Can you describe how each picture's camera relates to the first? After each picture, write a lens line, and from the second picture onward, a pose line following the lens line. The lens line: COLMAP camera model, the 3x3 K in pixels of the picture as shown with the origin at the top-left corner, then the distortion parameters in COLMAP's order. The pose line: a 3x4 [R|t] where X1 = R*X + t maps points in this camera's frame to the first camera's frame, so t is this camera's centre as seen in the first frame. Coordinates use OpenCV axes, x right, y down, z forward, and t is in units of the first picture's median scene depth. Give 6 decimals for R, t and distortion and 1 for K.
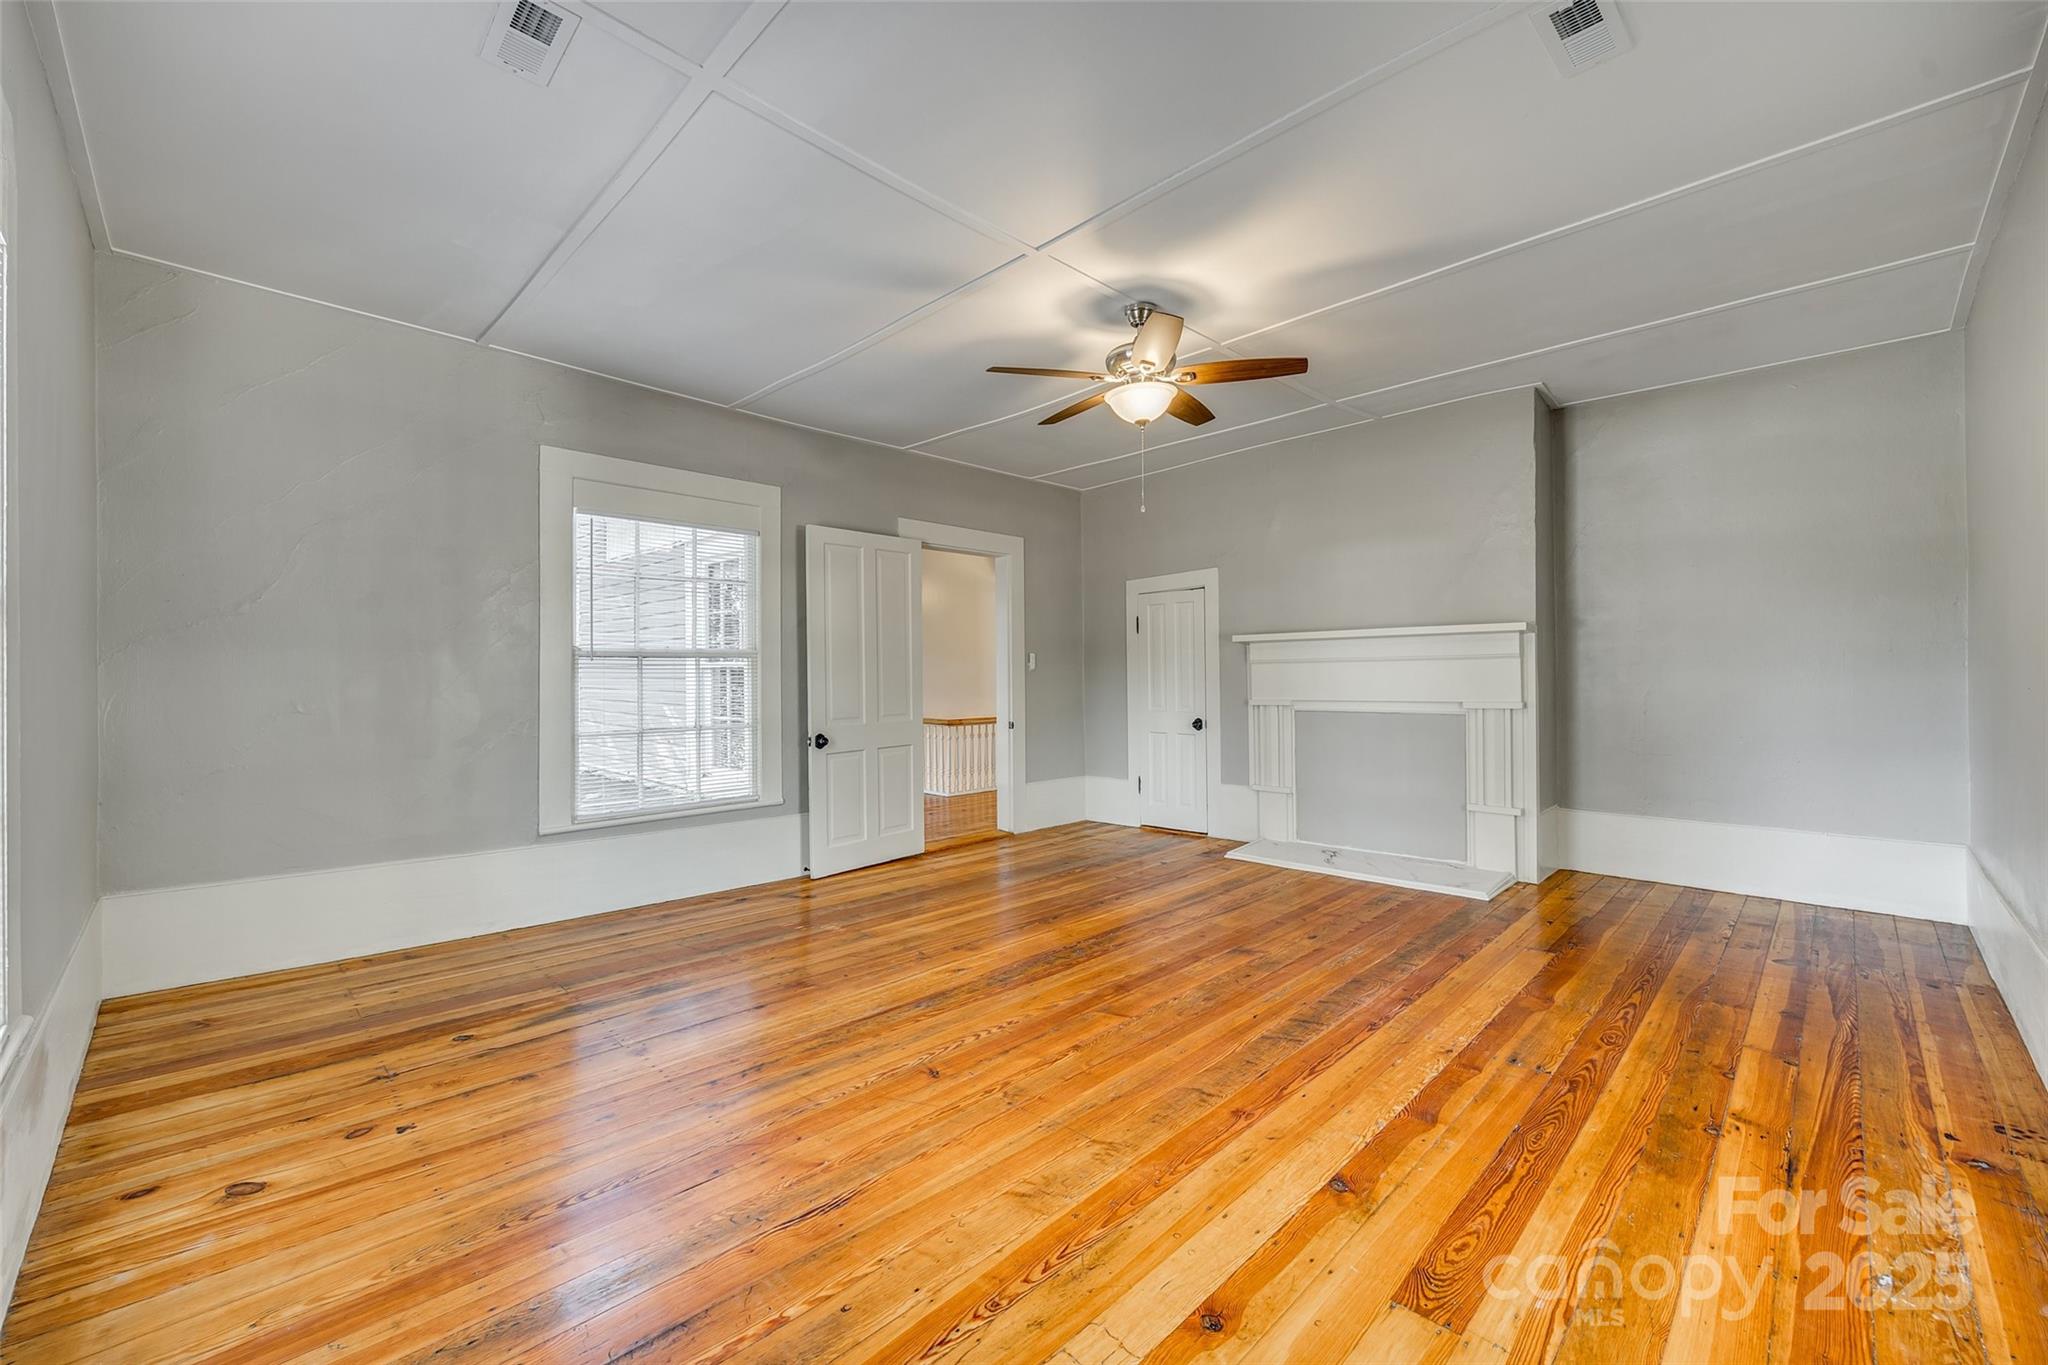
lens RADIAL K [[823.9, 0, 1022.3], [0, 823.9, 675.6], [0, 0, 1]] dist [-0.005341, 0.000065]
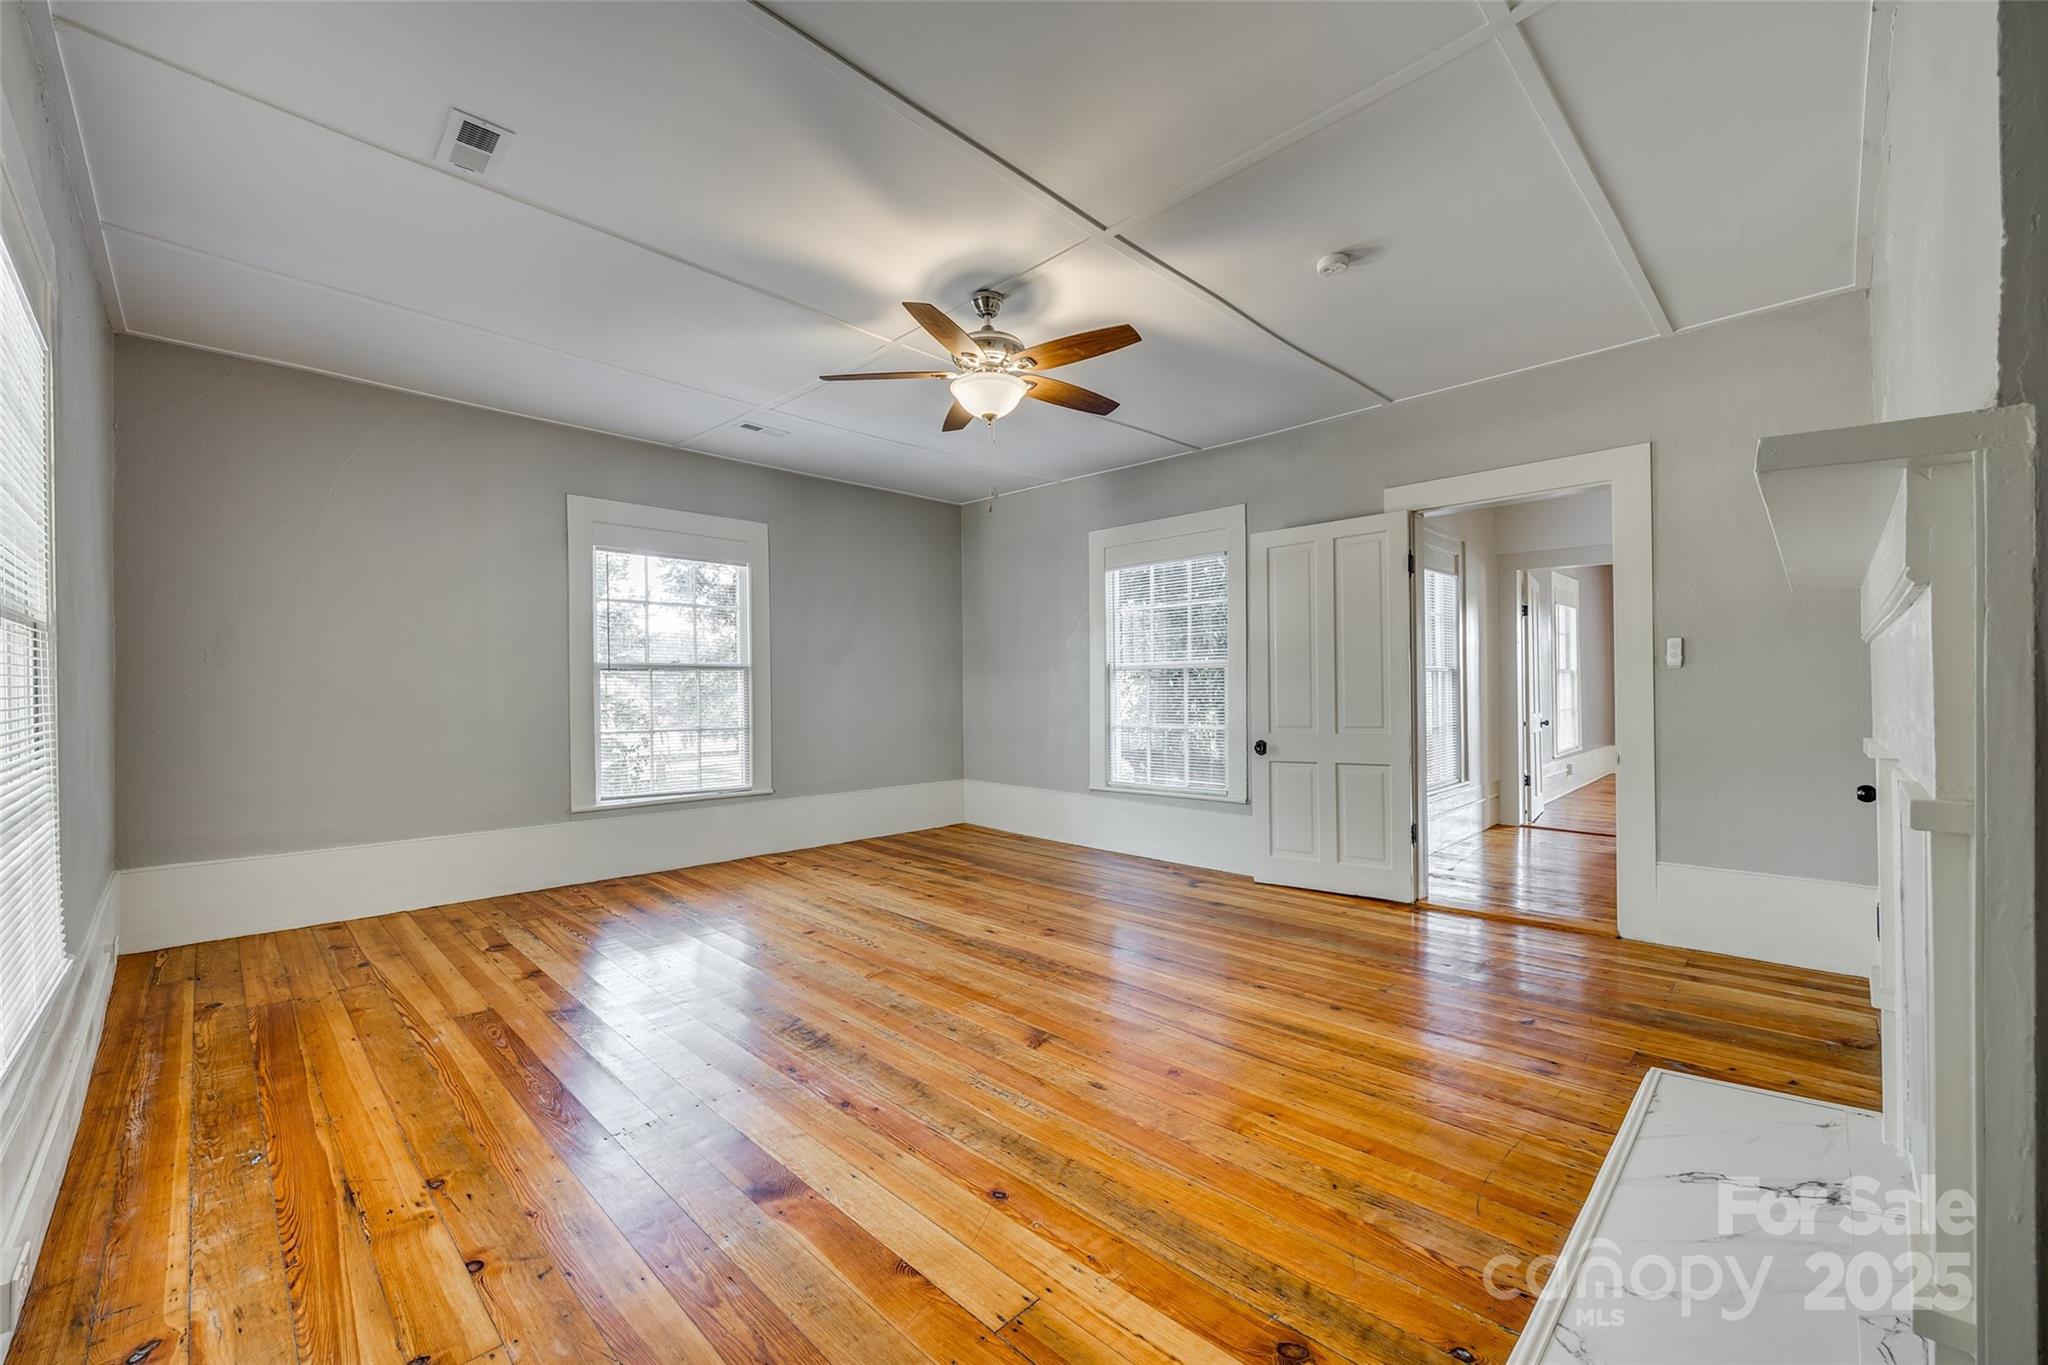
lens RADIAL K [[823.9, 0, 1034.6], [0, 823.9, 698.2], [0, 0, 1]] dist [-0.005341, 0.000065]
pose [[0.006848, 0.015762, -0.999852, 1.218080], [0.012475, 0.999797, 0.015847, 0.000285], [0.999899, -0.012582, 0.006650, 1.157455]]
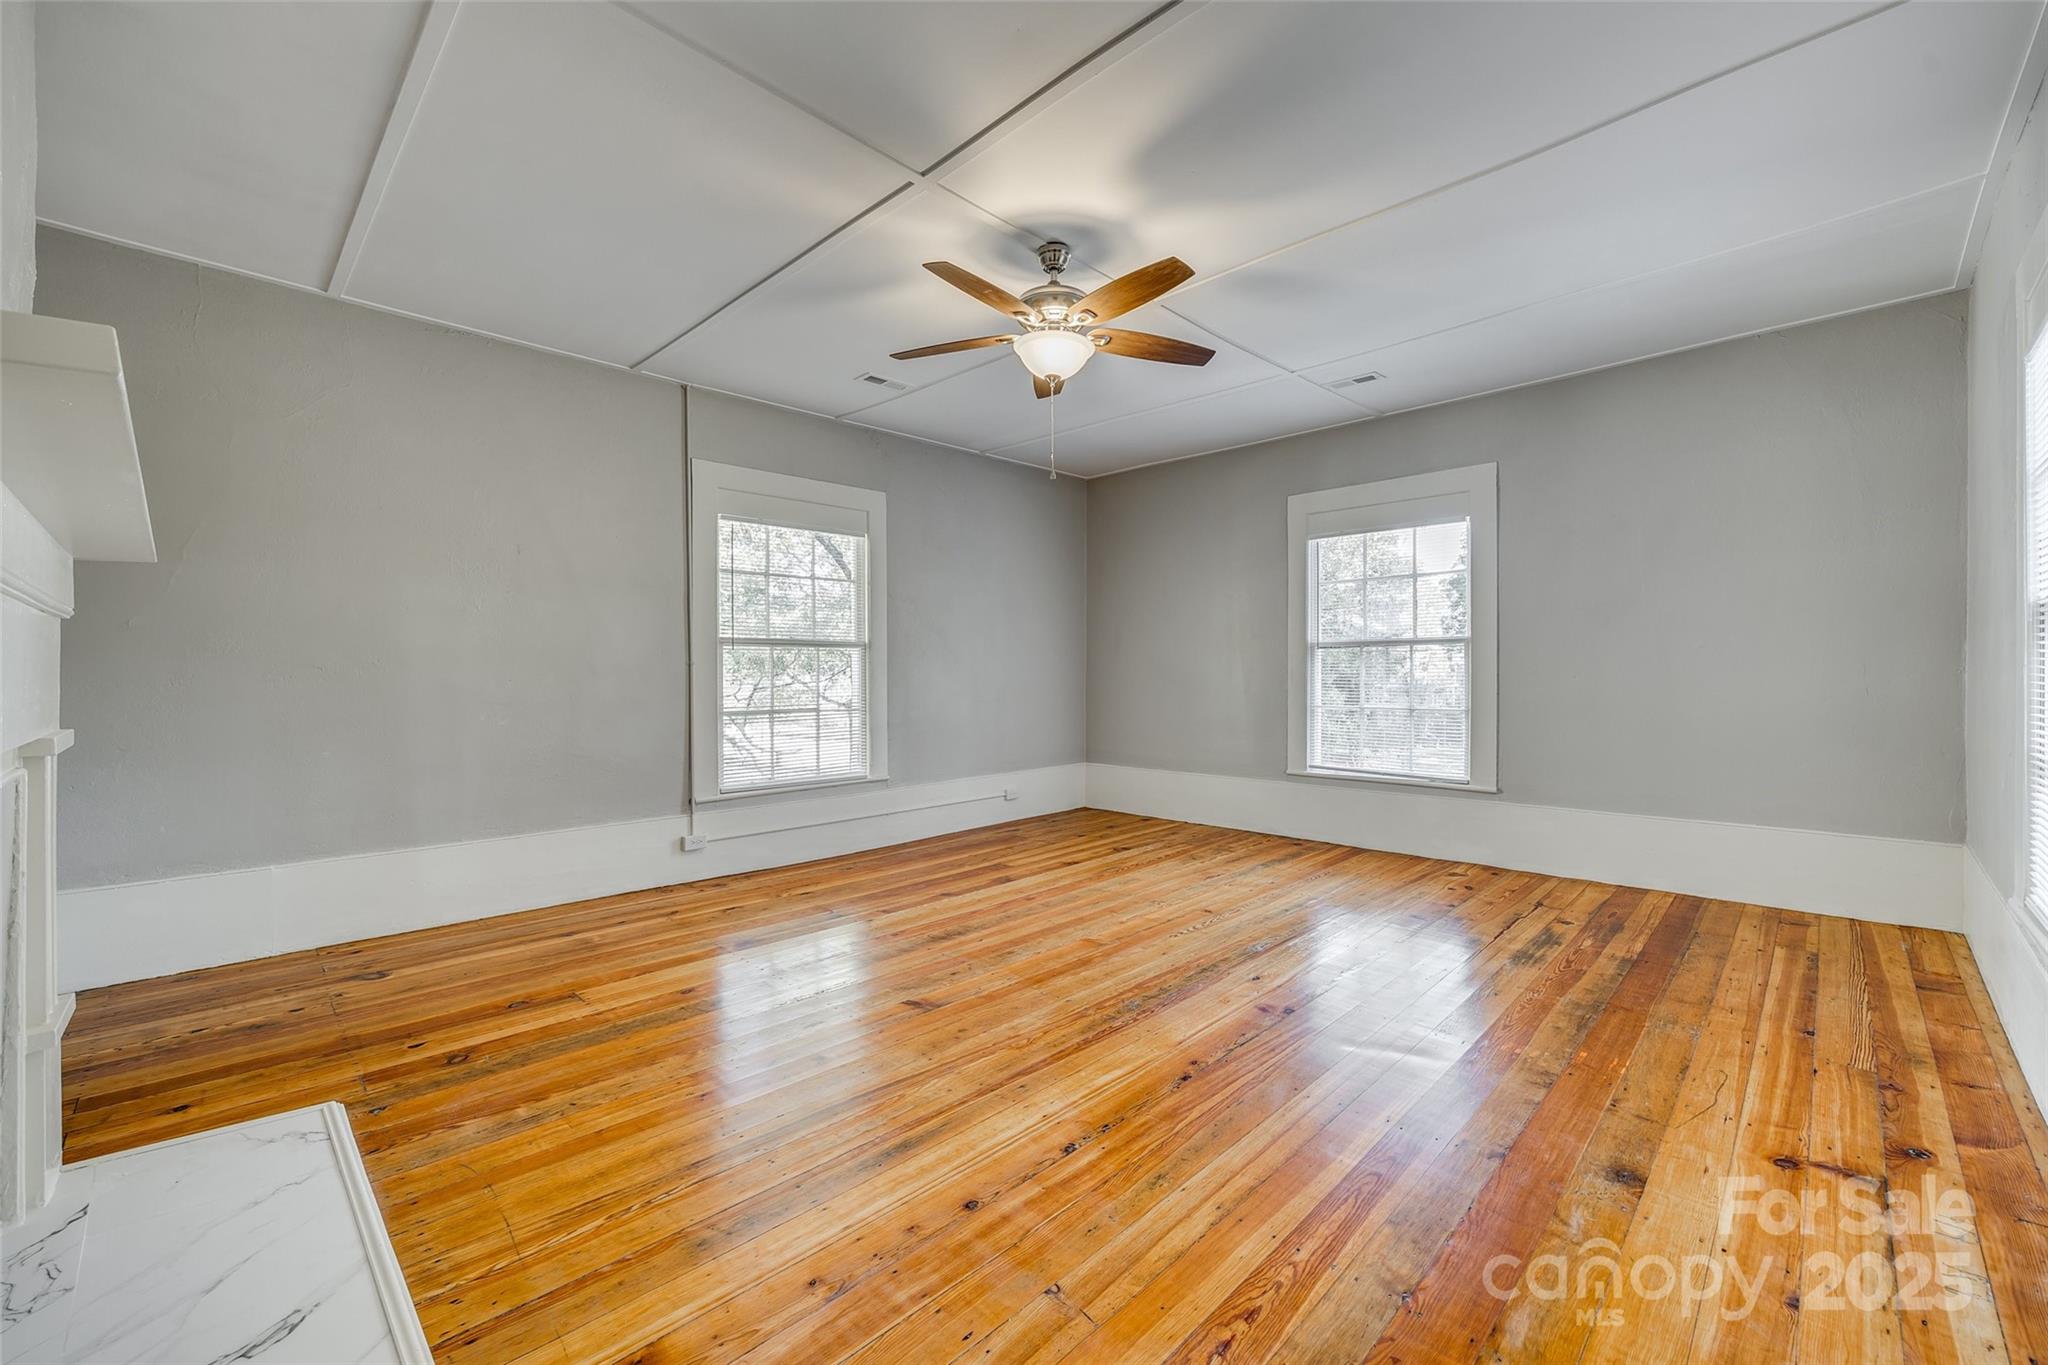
lens RADIAL K [[823.9, 0, 1025.5], [0, 823.9, 683.2], [0, 0, 1]] dist [-0.005341, 0.000065]
pose [[-0.999938, 0.011117, -0.000443, 0.198105], [0.011114, 0.999921, 0.005891, 0.017225], [0.000508, 0.005886, -0.999983, 2.103597]]
